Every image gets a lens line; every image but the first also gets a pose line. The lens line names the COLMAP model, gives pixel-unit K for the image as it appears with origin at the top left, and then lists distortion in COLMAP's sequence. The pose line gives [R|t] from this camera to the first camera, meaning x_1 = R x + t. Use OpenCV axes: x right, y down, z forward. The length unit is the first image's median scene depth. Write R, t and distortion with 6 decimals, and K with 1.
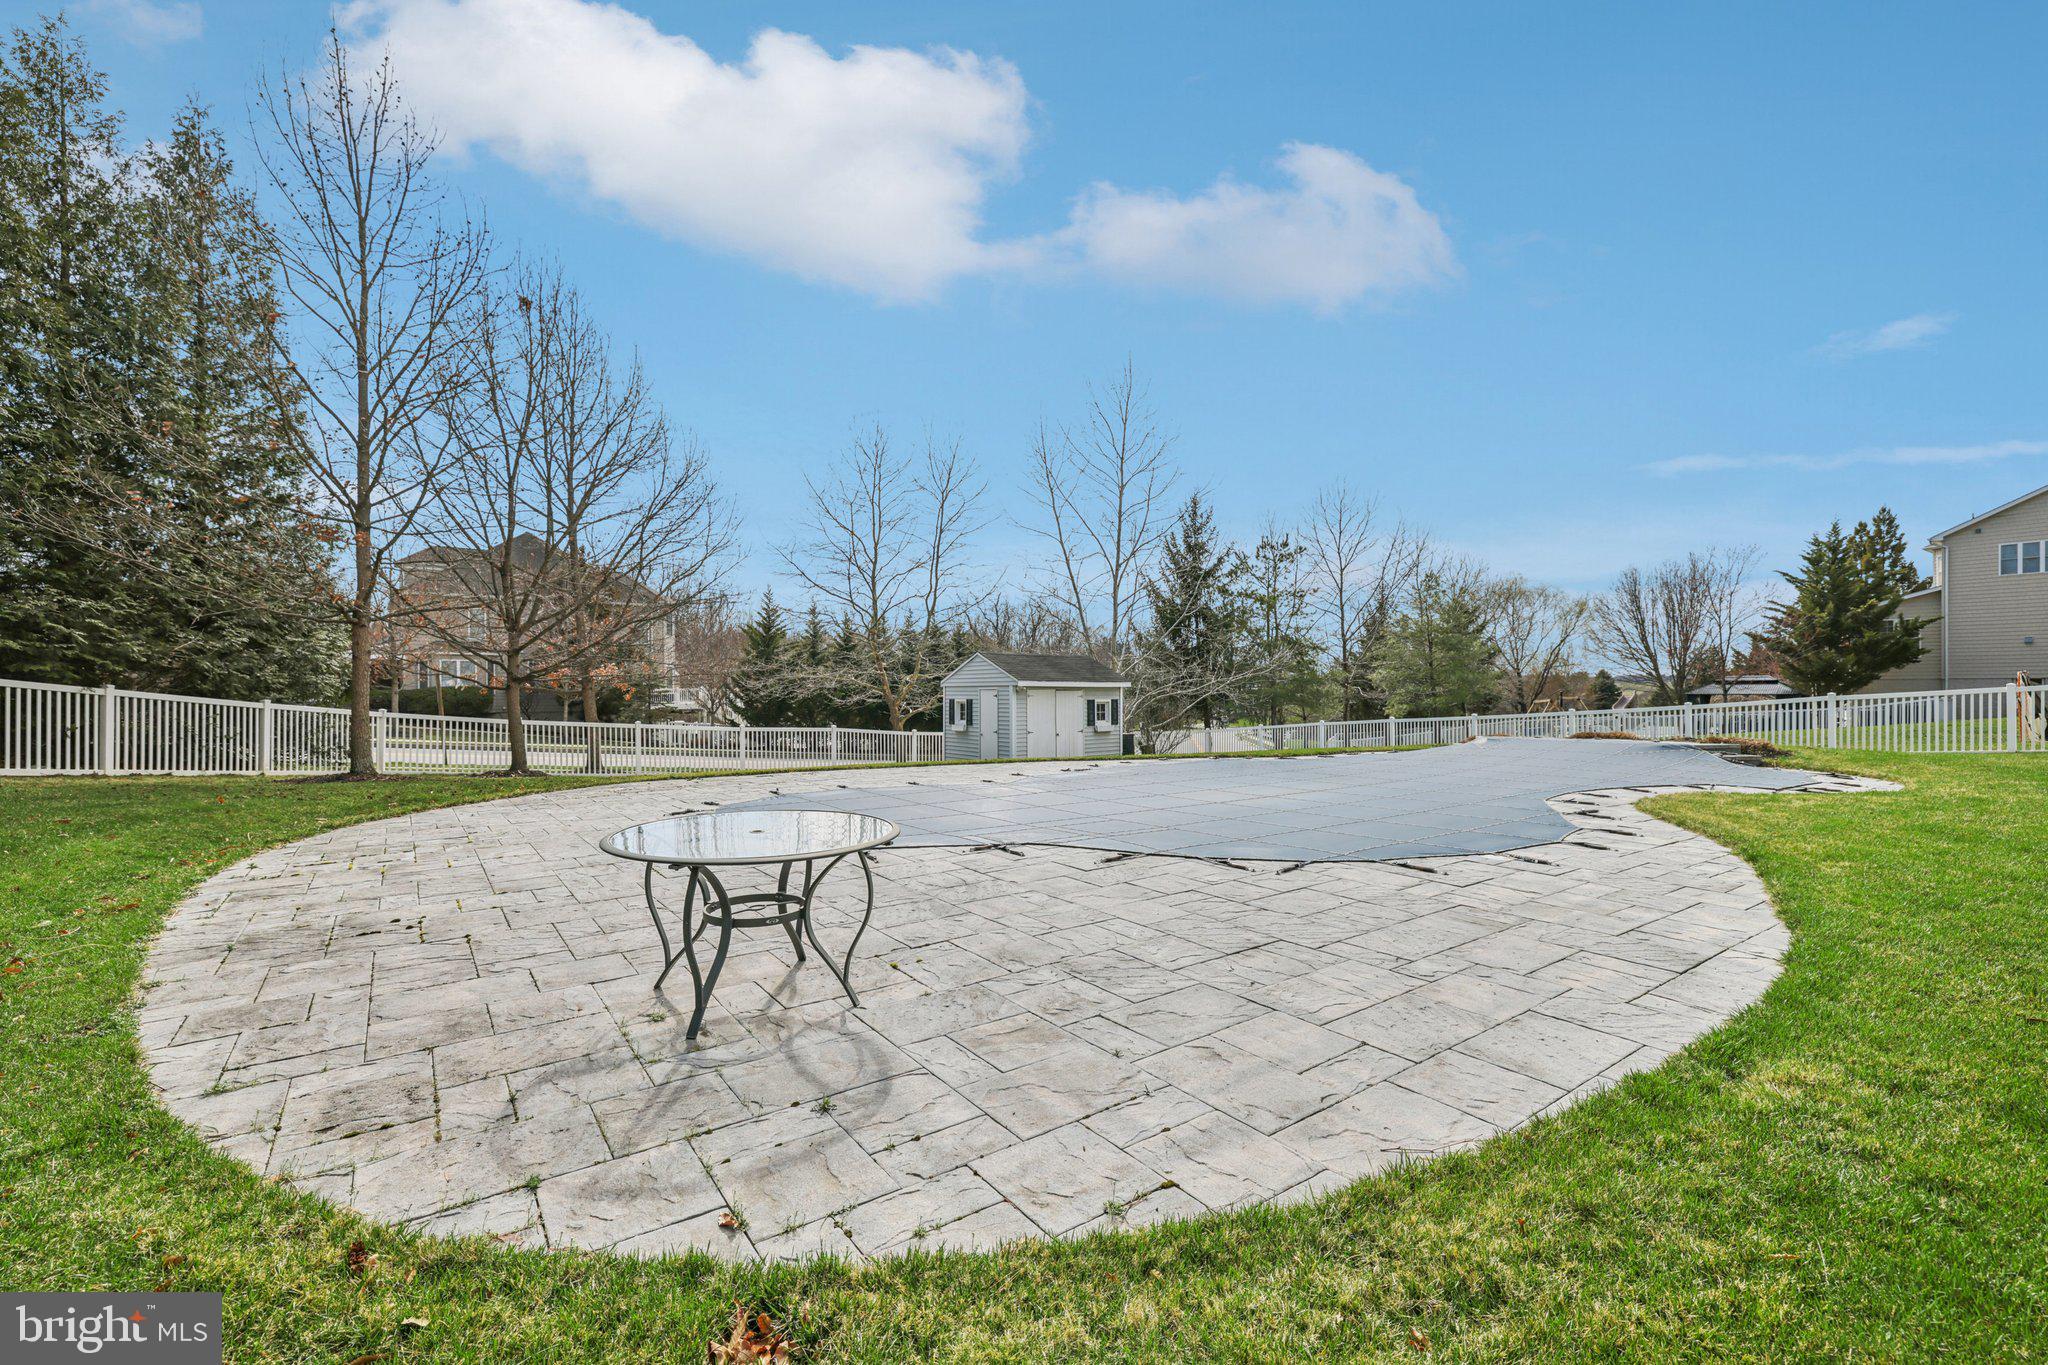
lens RADIAL K [[863.9, 0, 1008.4], [0, 863.9, 691.4], [0, 0, 1]] dist [0.000439, 0.001010]
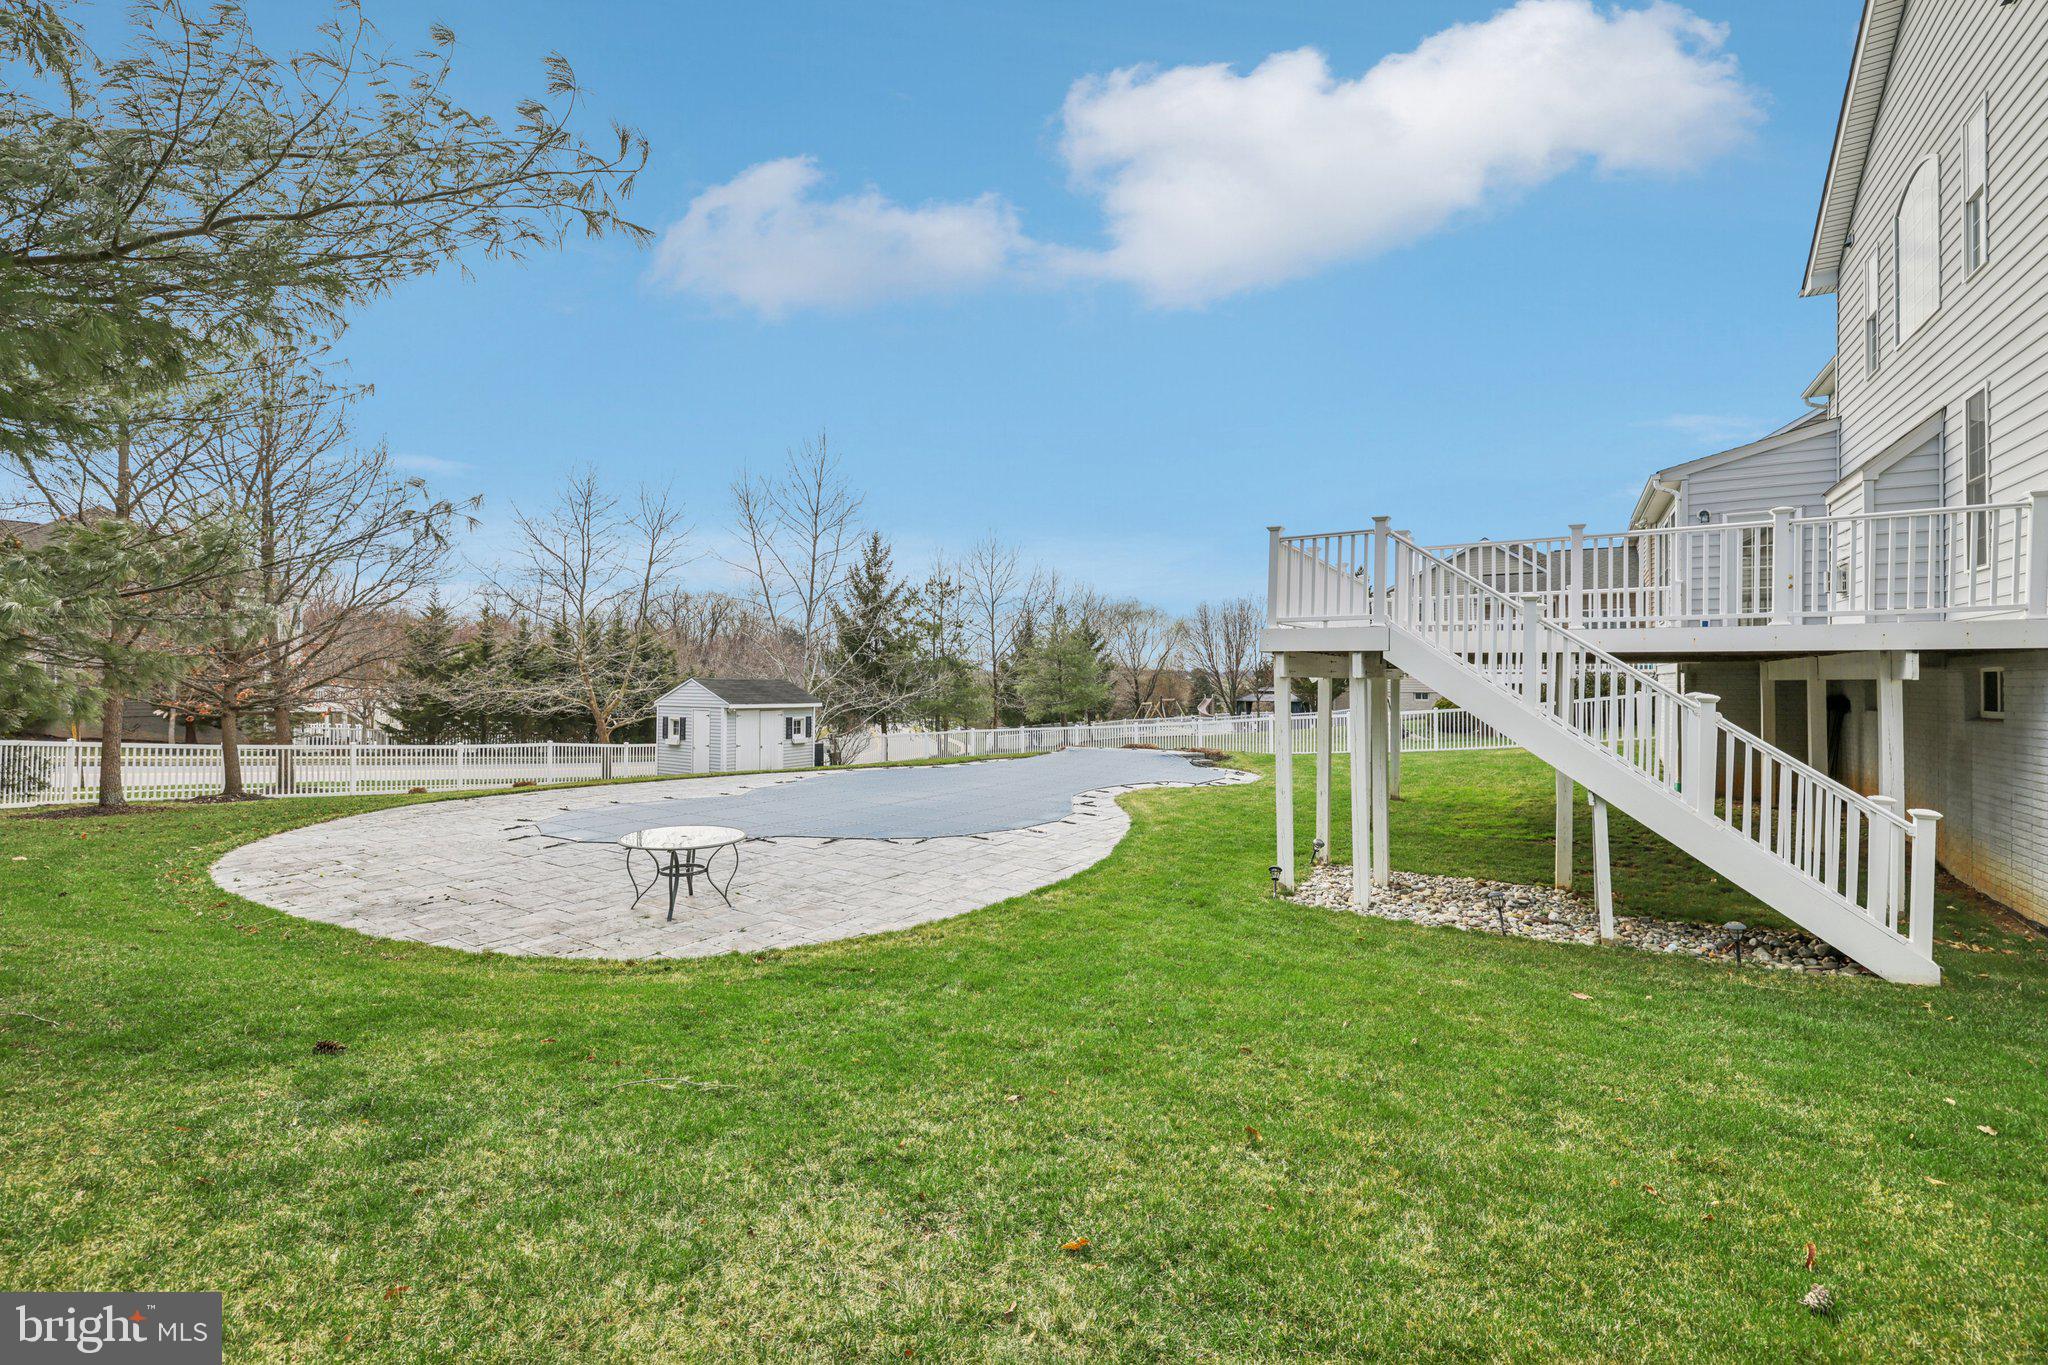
lens RADIAL K [[863.9, 0, 1011.0], [0, 863.9, 680.7], [0, 0, 1]] dist [0.000439, 0.001010]
pose [[0.932310, 0.011833, 0.361466, -0.044816], [-0.012299, 0.999924, -0.001012, -0.037053], [-0.361450, -0.003502, 0.932385, -0.208047]]
